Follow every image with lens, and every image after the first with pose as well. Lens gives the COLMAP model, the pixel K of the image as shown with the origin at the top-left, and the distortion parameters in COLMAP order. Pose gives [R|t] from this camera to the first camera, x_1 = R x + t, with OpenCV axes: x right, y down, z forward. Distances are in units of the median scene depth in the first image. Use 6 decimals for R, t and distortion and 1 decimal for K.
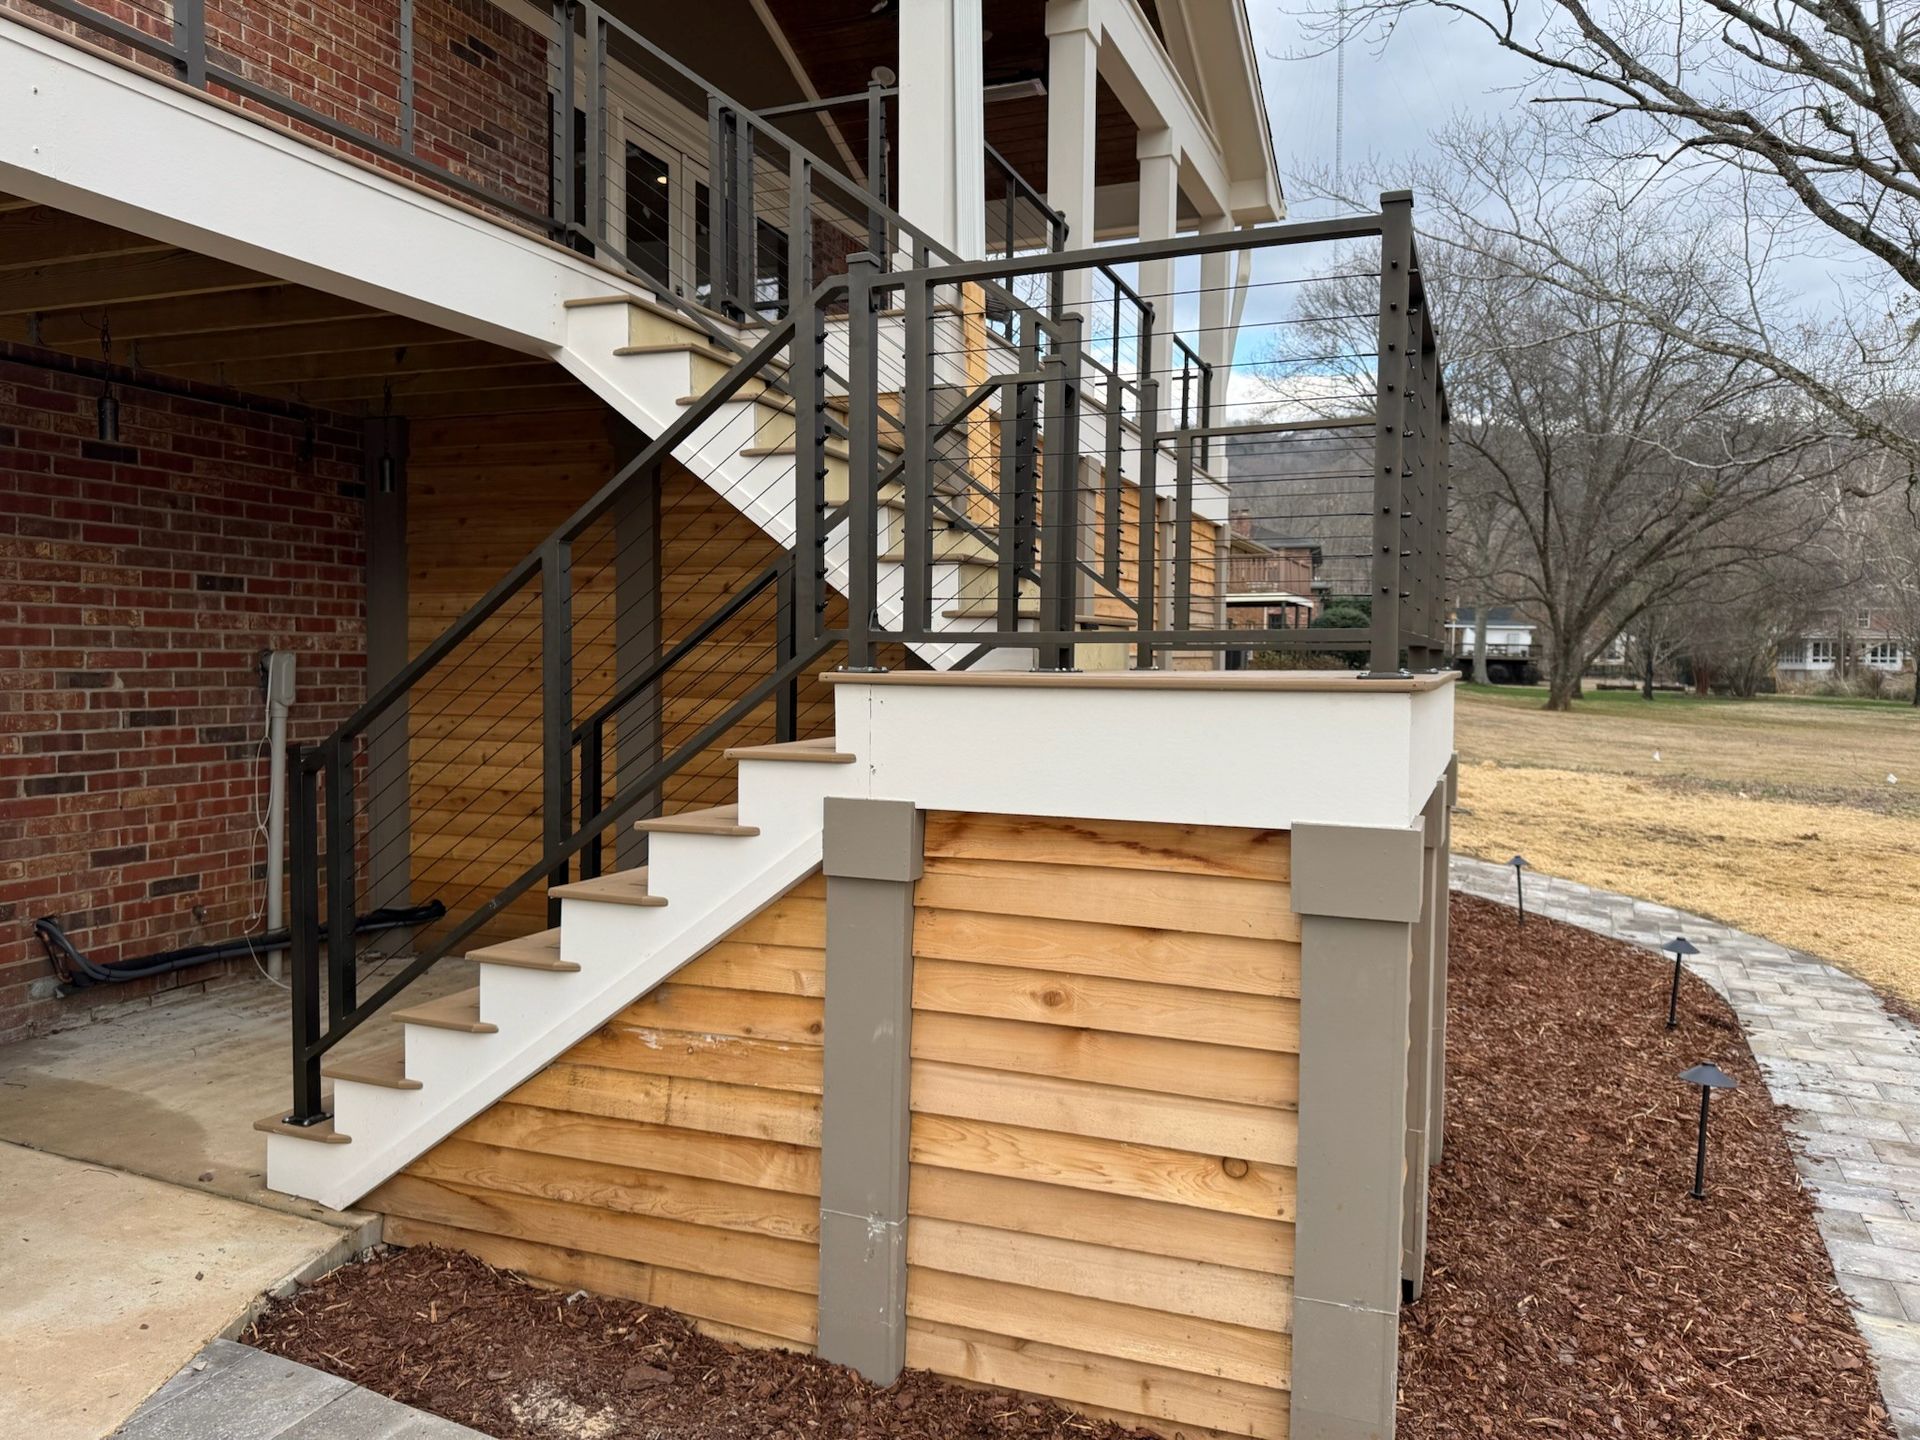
lens RADIAL K [[1347.1, 0, 957.7], [0, 1347.1, 739.4], [0, 0, 1]] dist [0.029629, -0.036196]
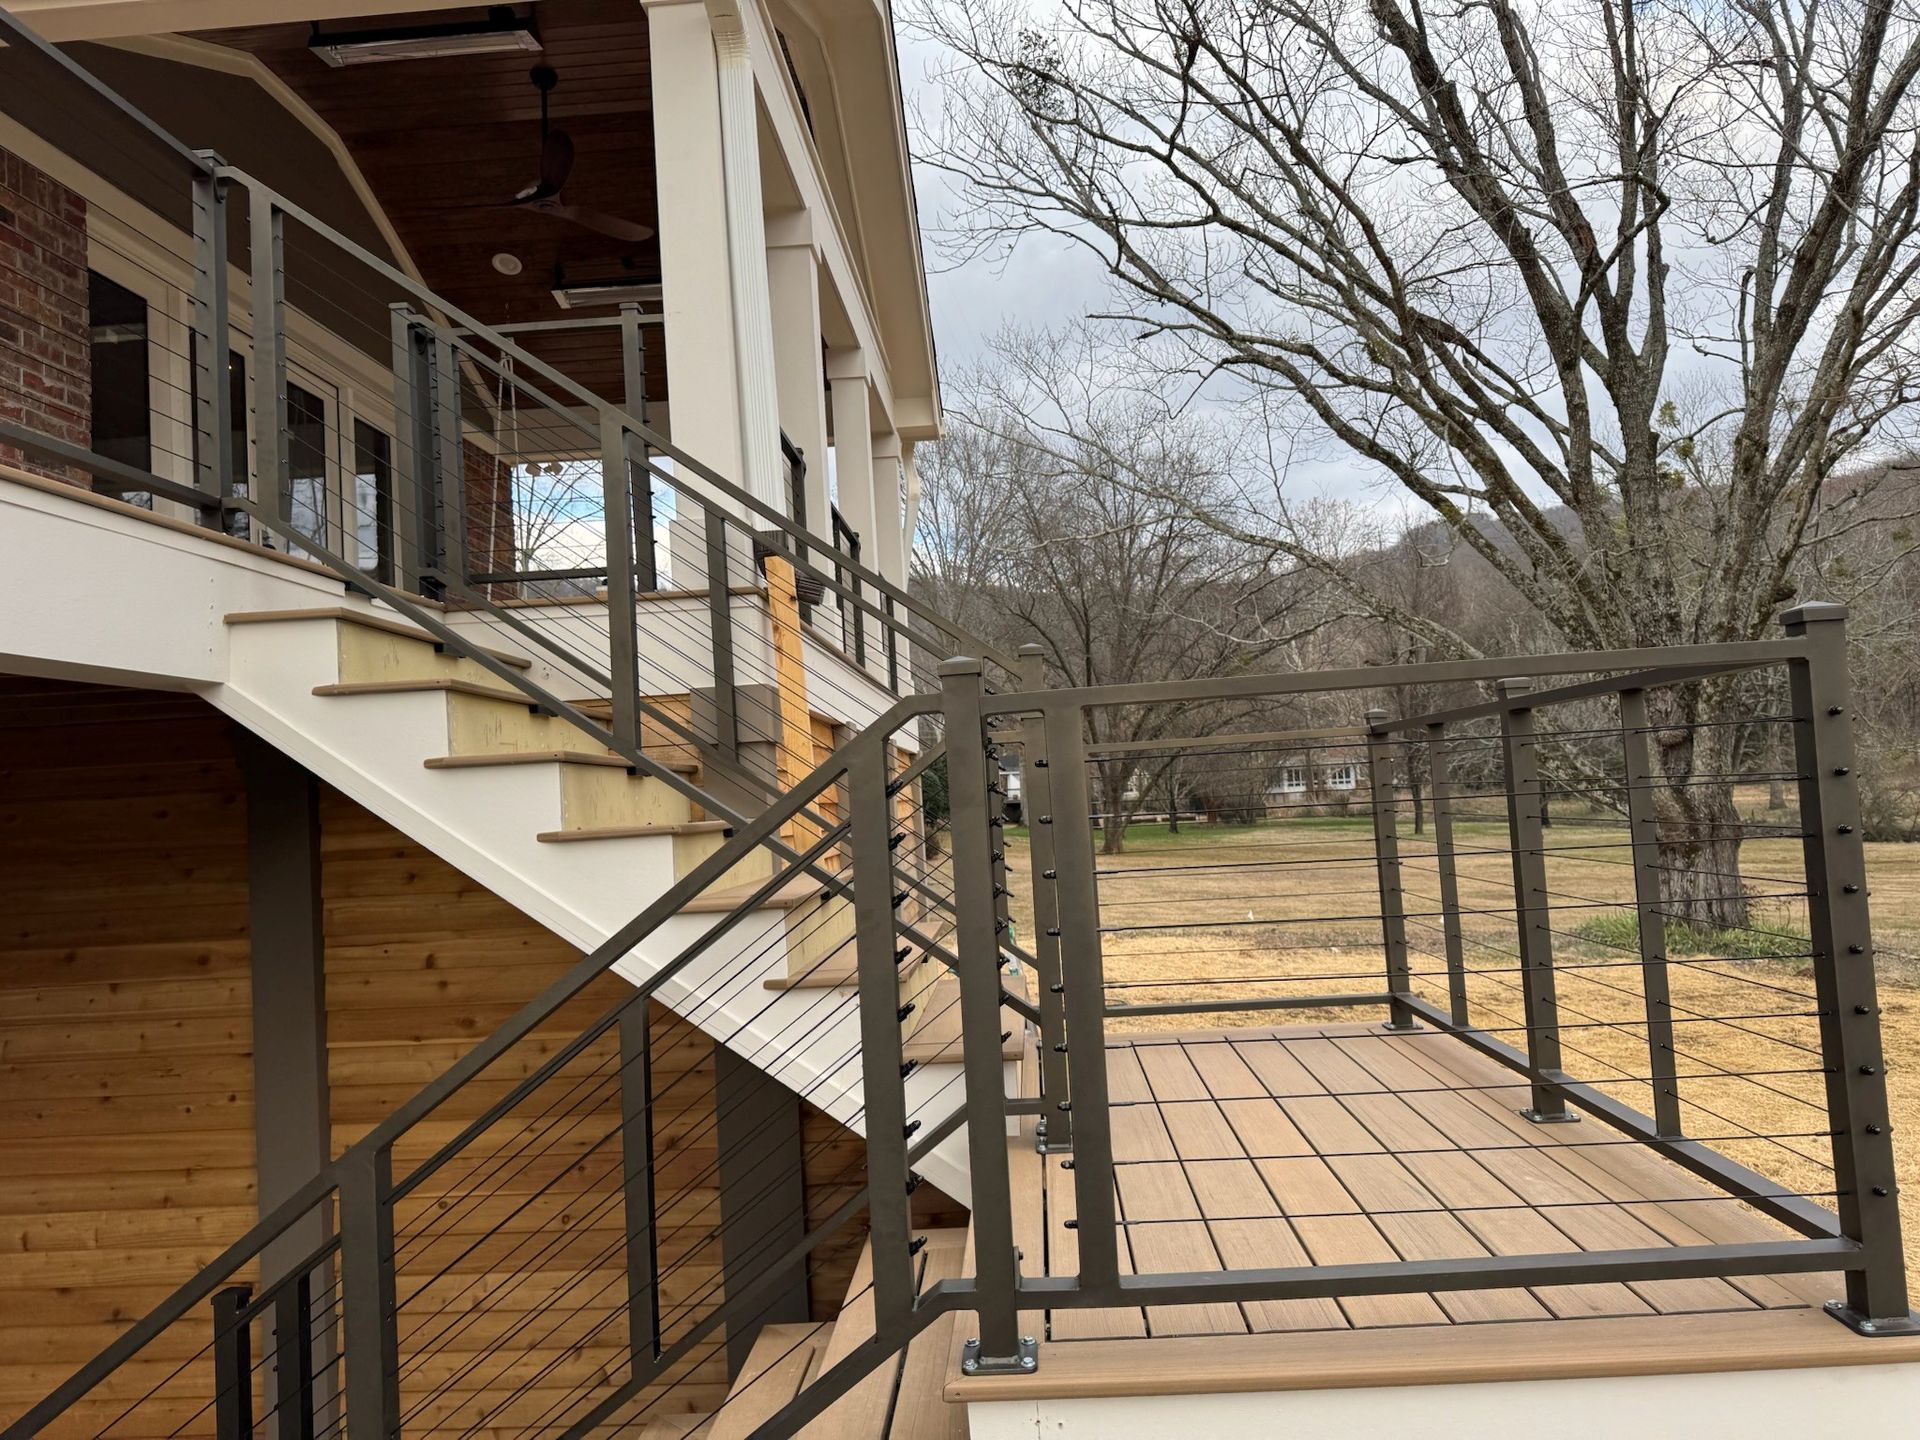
lens RADIAL K [[1347.1, 0, 972.0], [0, 1347.1, 746.8], [0, 0, 1]] dist [0.029629, -0.036196]
pose [[0.940774, -0.048965, 0.335481, -0.093134], [0.085189, 0.991910, -0.094119, -0.090503], [-0.328158, 0.117124, 0.937334, 0.150109]]
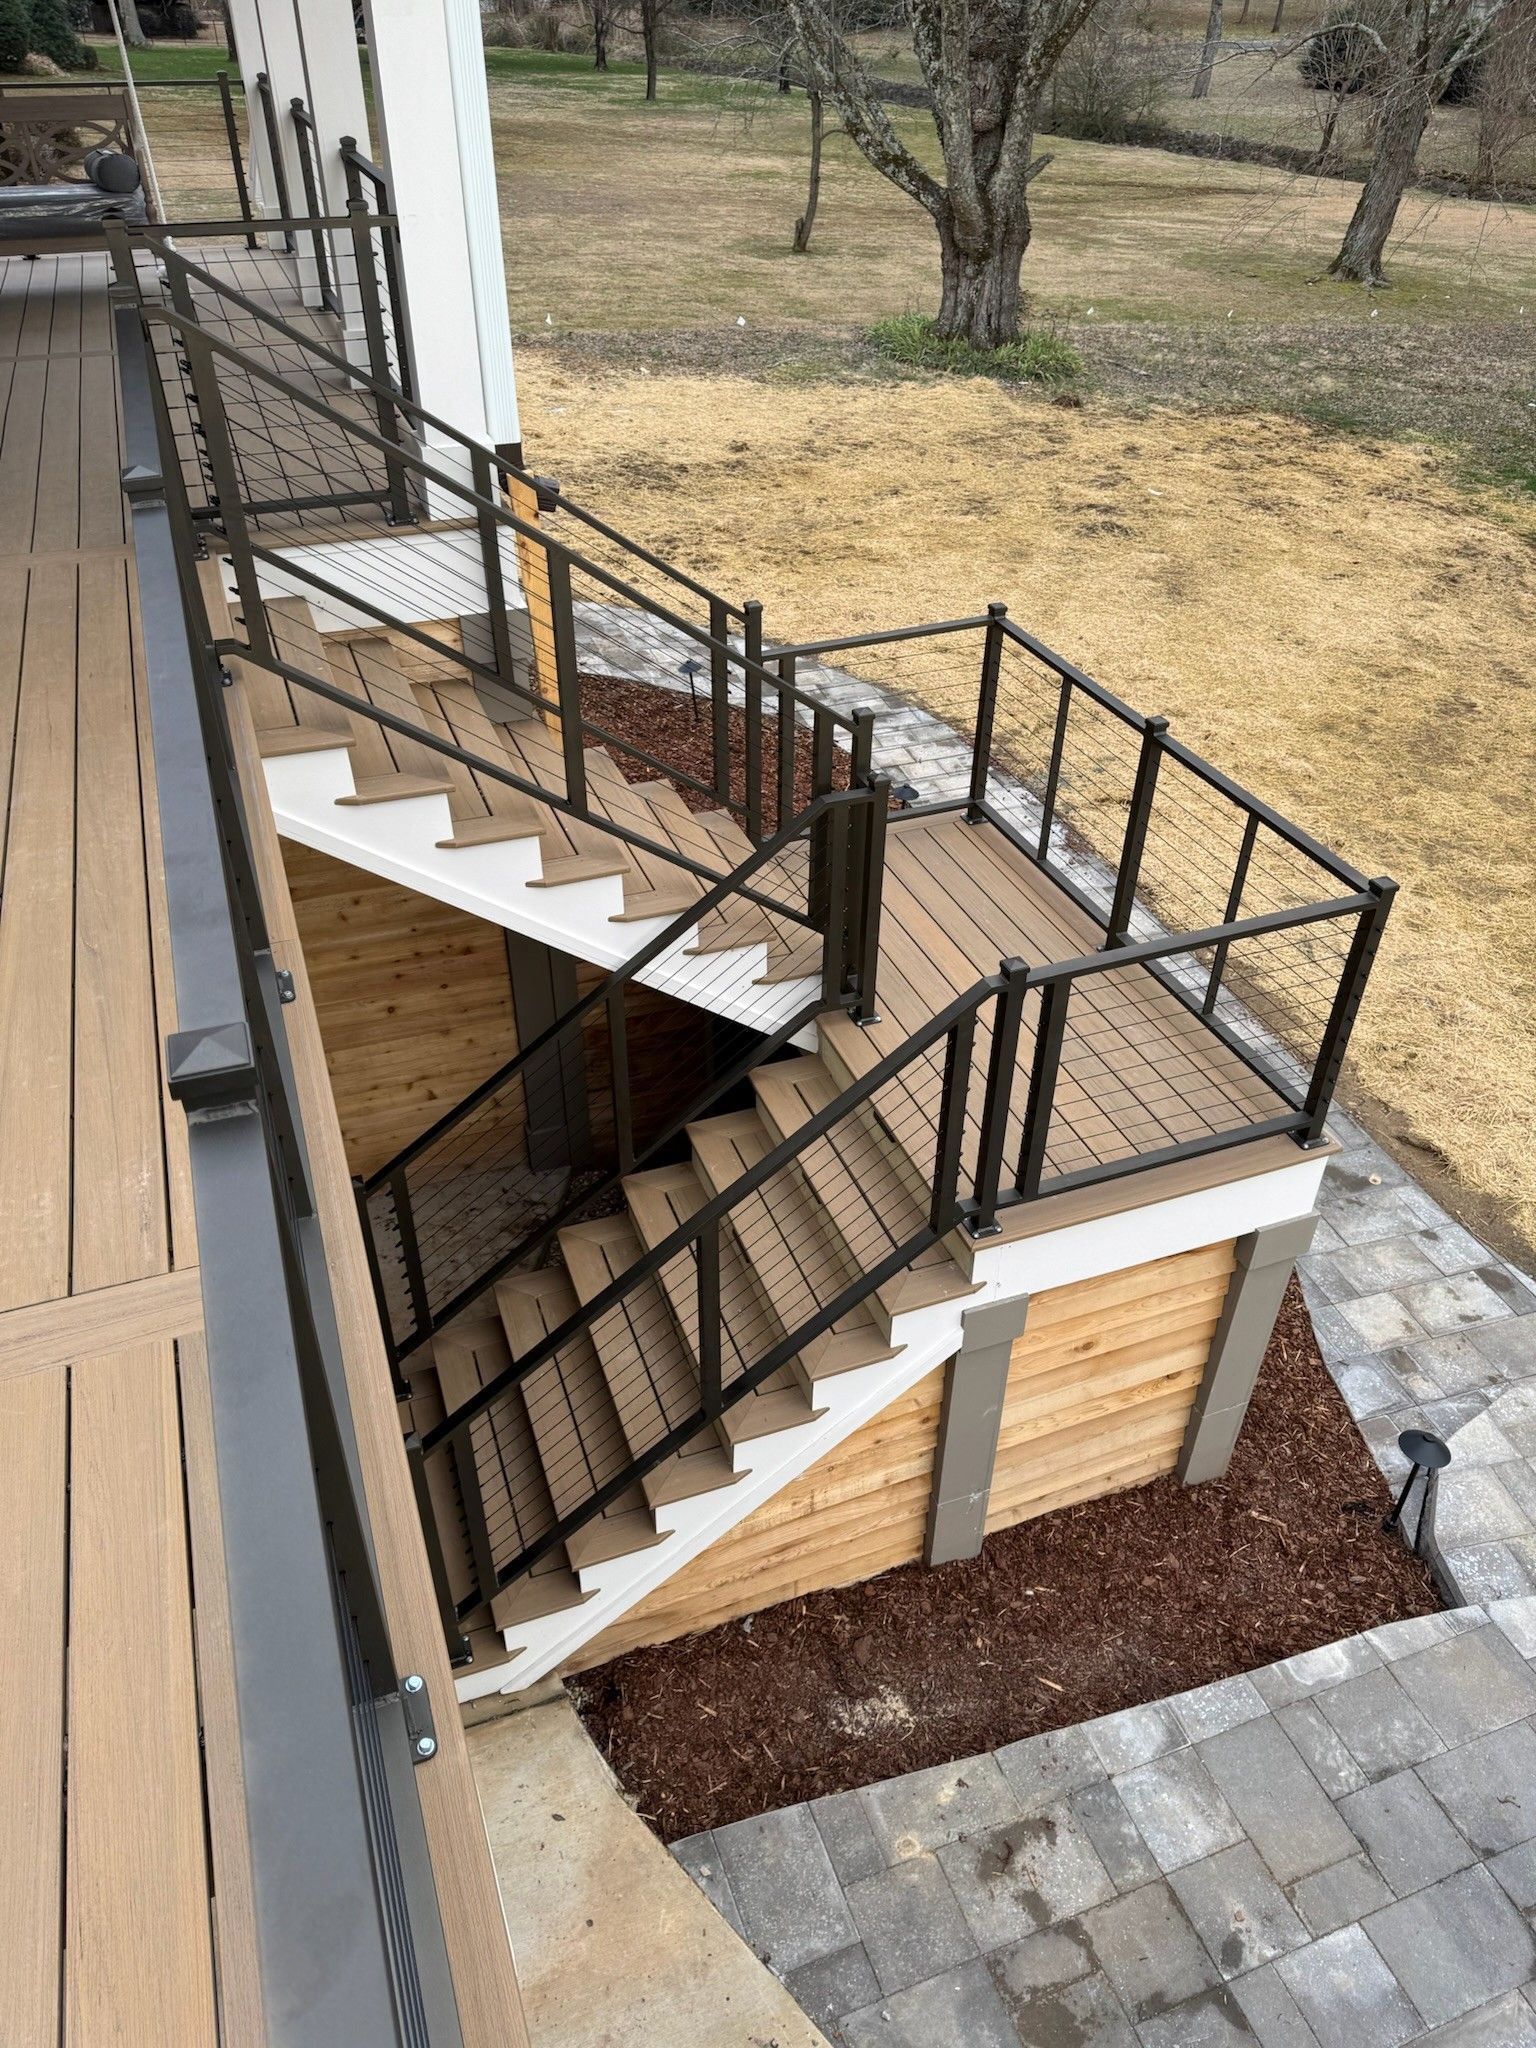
lens RADIAL K [[1436.9, 0, 758.6], [0, 1436.9, 1025.5], [0, 0, 1]] dist [0.029629, -0.036196]
pose [[0.739261, -0.402911, 0.539588, -0.321246], [0.036596, 0.824120, 0.565232, -0.357151], [-0.672423, -0.398108, 0.623985, 0.125399]]
